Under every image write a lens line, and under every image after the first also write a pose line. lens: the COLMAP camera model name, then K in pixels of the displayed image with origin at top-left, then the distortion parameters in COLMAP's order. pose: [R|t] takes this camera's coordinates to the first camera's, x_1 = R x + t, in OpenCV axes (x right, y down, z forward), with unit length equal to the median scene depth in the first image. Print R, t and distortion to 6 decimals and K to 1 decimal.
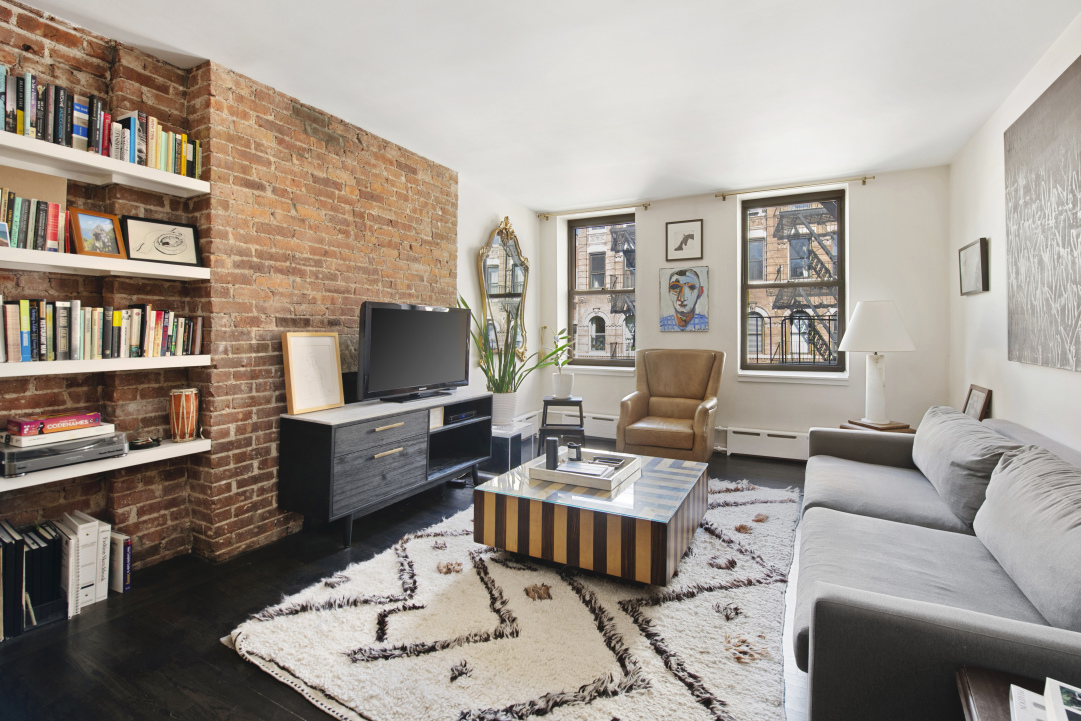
lens RADIAL K [[474.0, 0, 551.7], [0, 474.0, 336.1], [0, 0, 1]] dist [-0.000387, 0.000054]
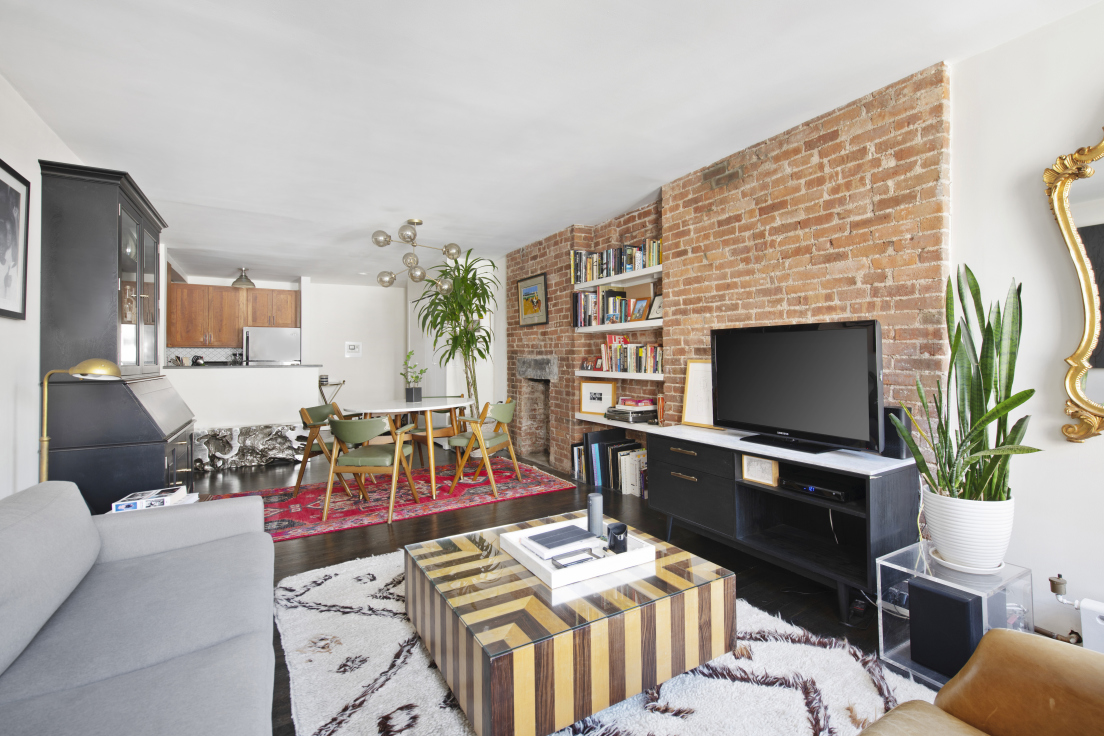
lens RADIAL K [[484.1, 0, 563.4], [0, 484.1, 343.1], [0, 0, 1]] dist [-0.000387, 0.000054]
pose [[-0.512048, -0.017408, -0.858780, 0.698781], [0.002970, 0.999753, -0.022036, -0.023188], [0.858952, -0.013834, -0.511870, 1.306970]]
